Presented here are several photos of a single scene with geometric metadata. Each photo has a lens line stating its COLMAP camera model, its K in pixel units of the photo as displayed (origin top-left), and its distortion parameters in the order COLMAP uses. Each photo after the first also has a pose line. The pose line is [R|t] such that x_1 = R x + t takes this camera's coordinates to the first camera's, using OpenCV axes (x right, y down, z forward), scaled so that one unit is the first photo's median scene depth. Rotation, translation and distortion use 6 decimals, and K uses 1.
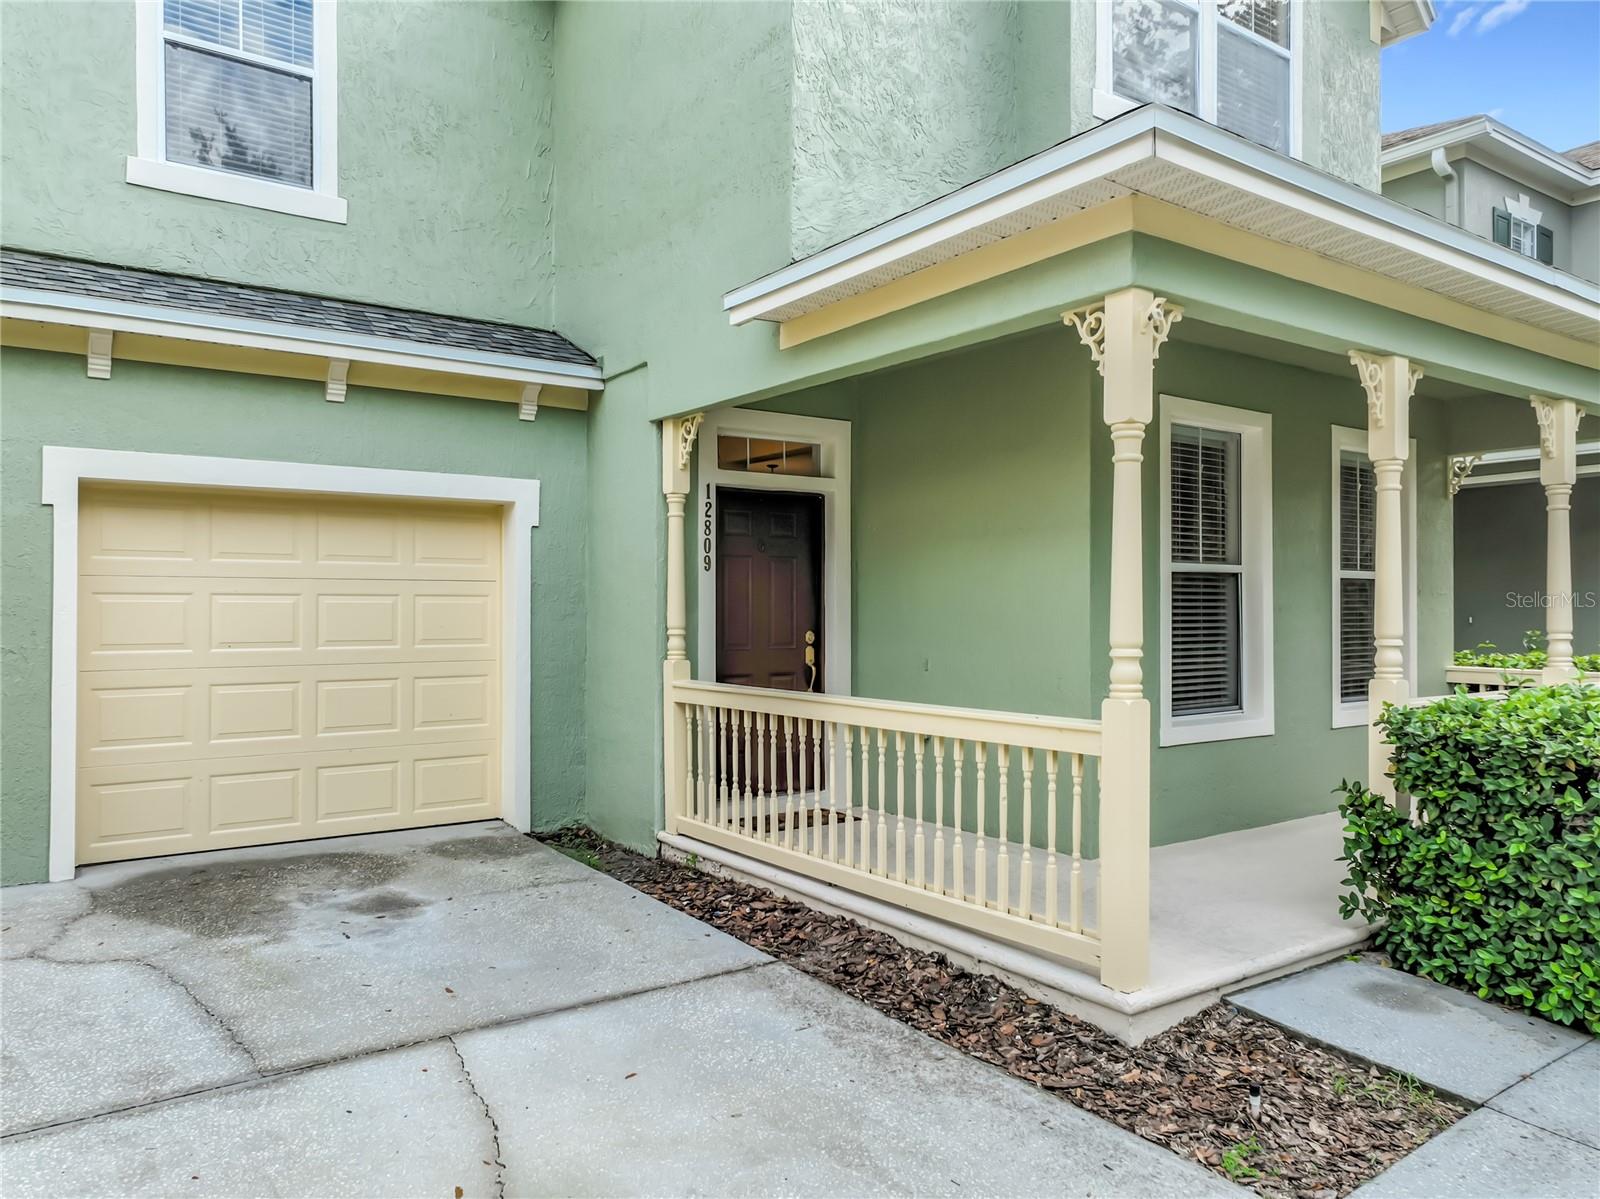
lens RADIAL K [[1139.2, 0, 791.7], [0, 1139.2, 599.2], [0, 0, 1]] dist [0.002433, 0.005720]
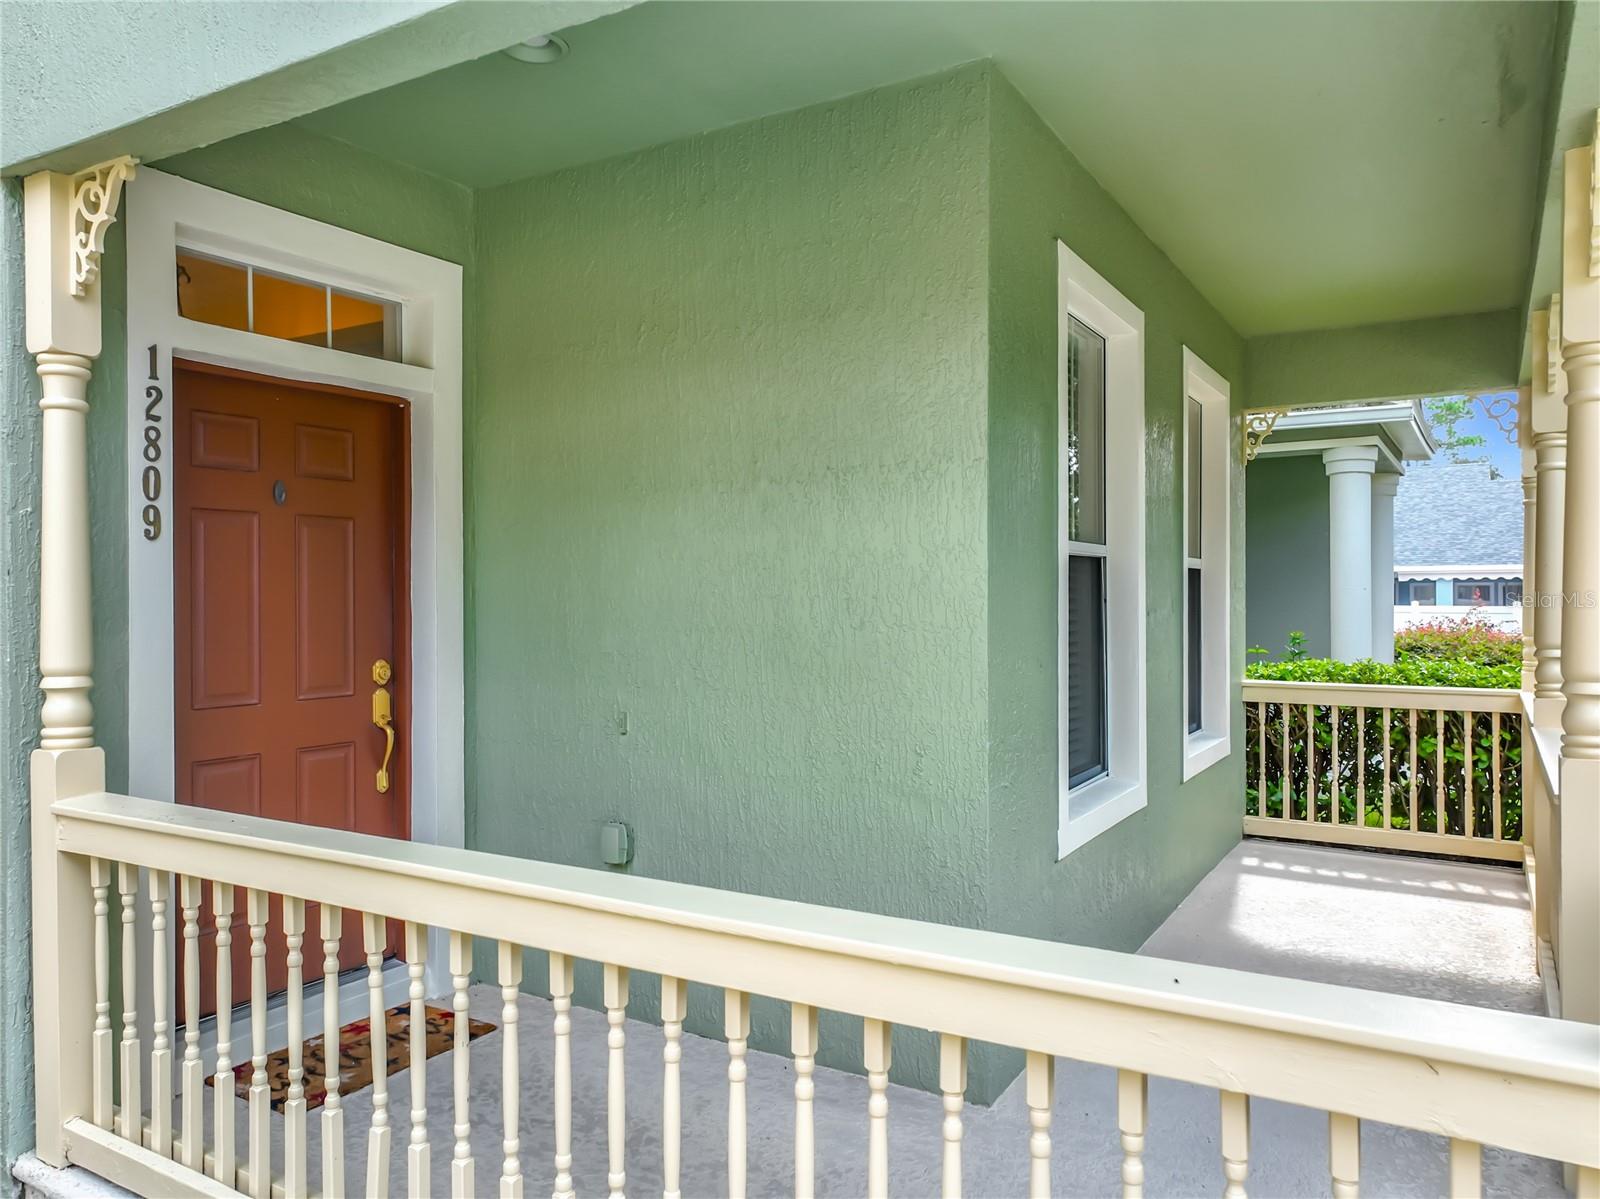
lens RADIAL K [[1139.2, 0, 791.7], [0, 1139.2, 599.2], [0, 0, 1]] dist [0.002433, 0.005720]
pose [[0.915167, -0.003123, 0.403063, -0.025779], [-0.003236, 0.999881, 0.015095, -0.009627], [-0.403063, -0.015119, 0.915048, 0.513277]]
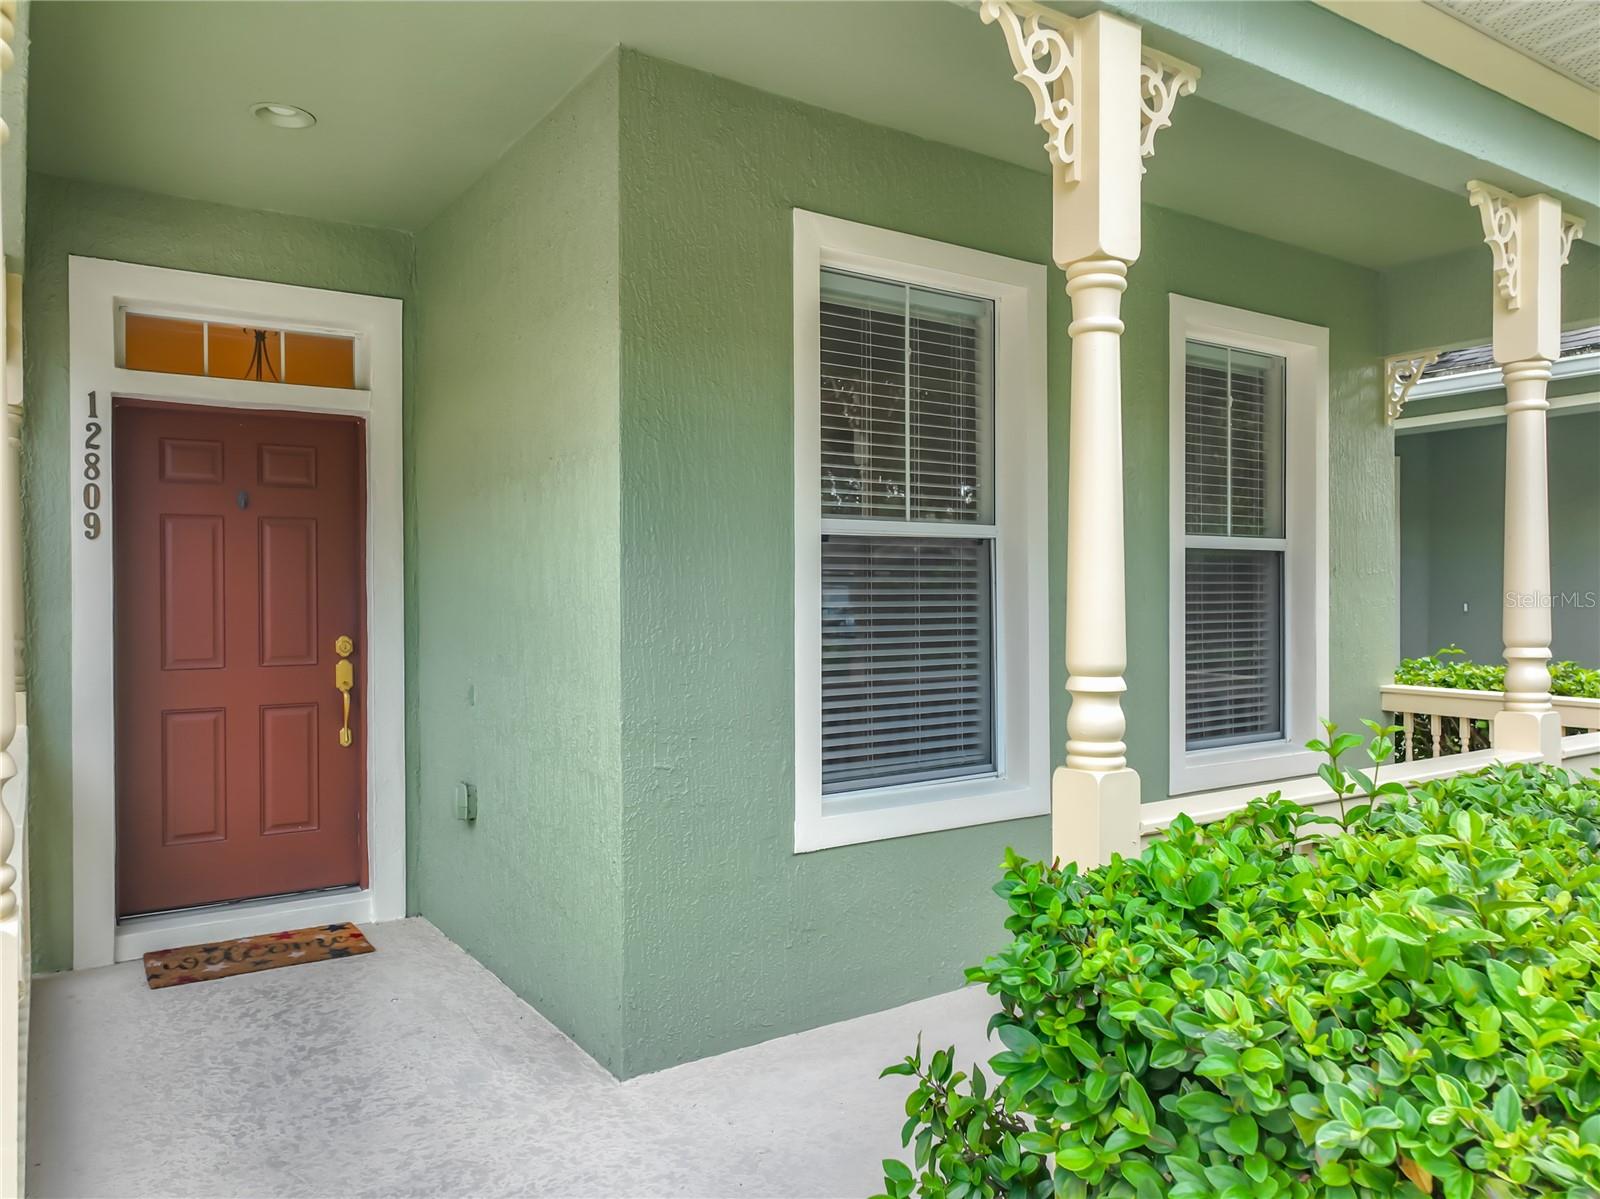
lens RADIAL K [[1145.8, 0, 799.6], [0, 1145.8, 597.4], [0, 0, 1]] dist [-0.000910, 0.026445]
pose [[0.999680, -0.003210, -0.025076, 0.327205], [0.003557, 0.999898, 0.013811, -0.001416], [0.025029, -0.013896, 0.999590, 0.431433]]
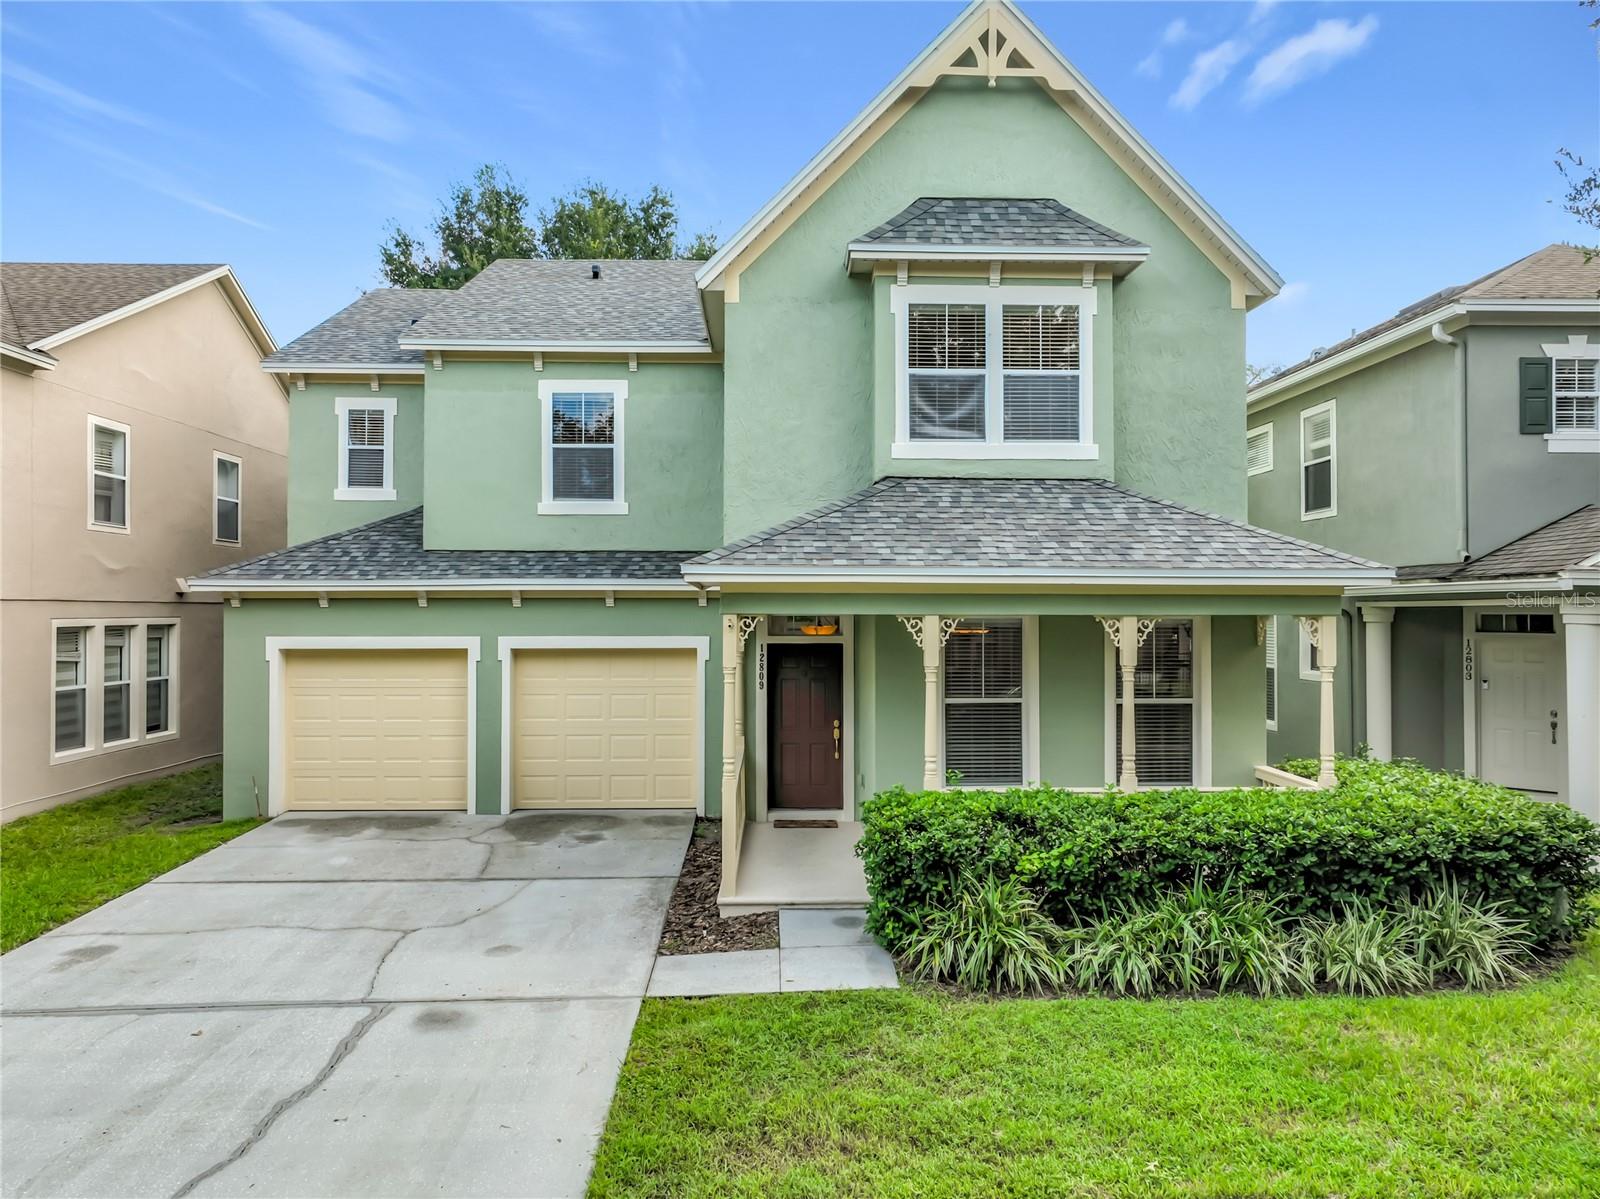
lens RADIAL K [[1134.8, 0, 800.0], [0, 1134.8, 599.5], [0, 0, 1]] dist [0.001074, 0.010058]
pose [[0.828582, -0.006519, -0.559829, 1.116718], [0.008292, 0.999965, 0.000628, -0.187695], [0.559806, -0.005163, 0.828608, -0.588643]]
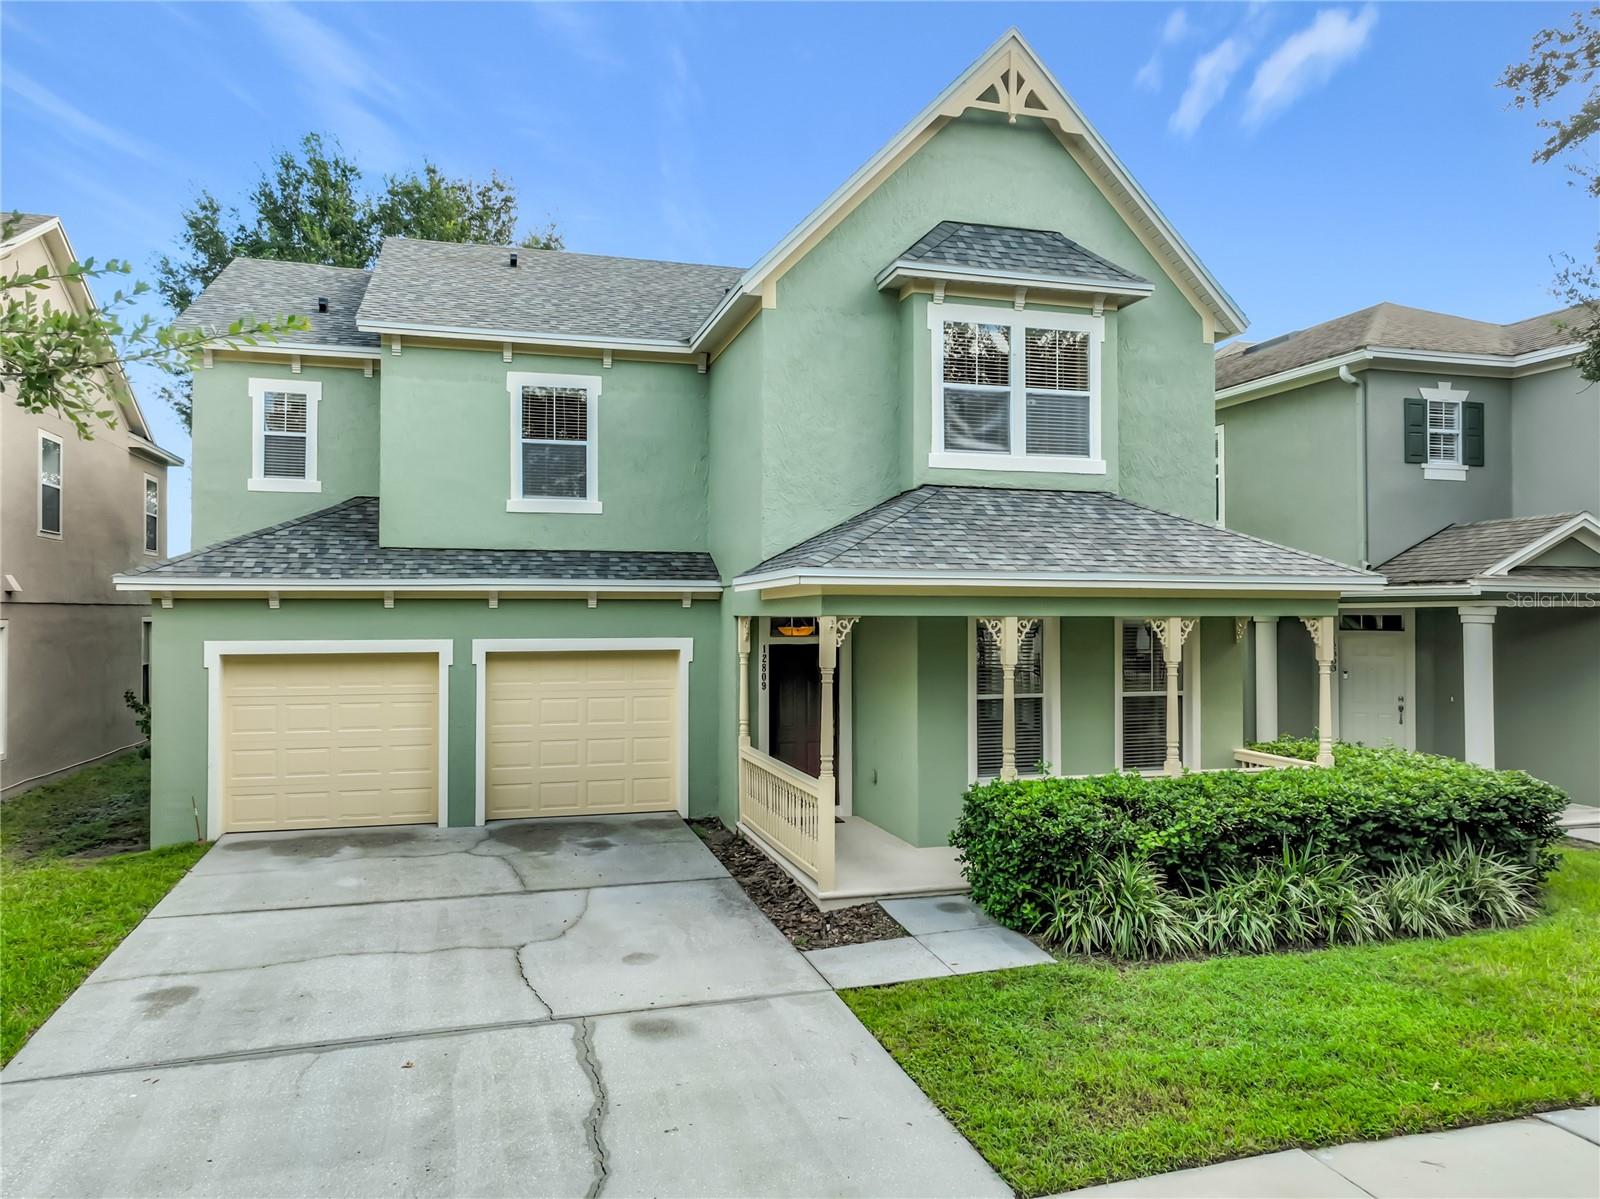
lens RADIAL K [[1139.2, 0, 791.7], [0, 1139.2, 599.2], [0, 0, 1]] dist [0.002433, 0.005720]
pose [[0.941626, -0.004773, -0.336627, 0.665240], [0.005379, 0.999985, 0.000869, -0.192112], [0.336617, -0.002630, 0.941638, -0.872279]]
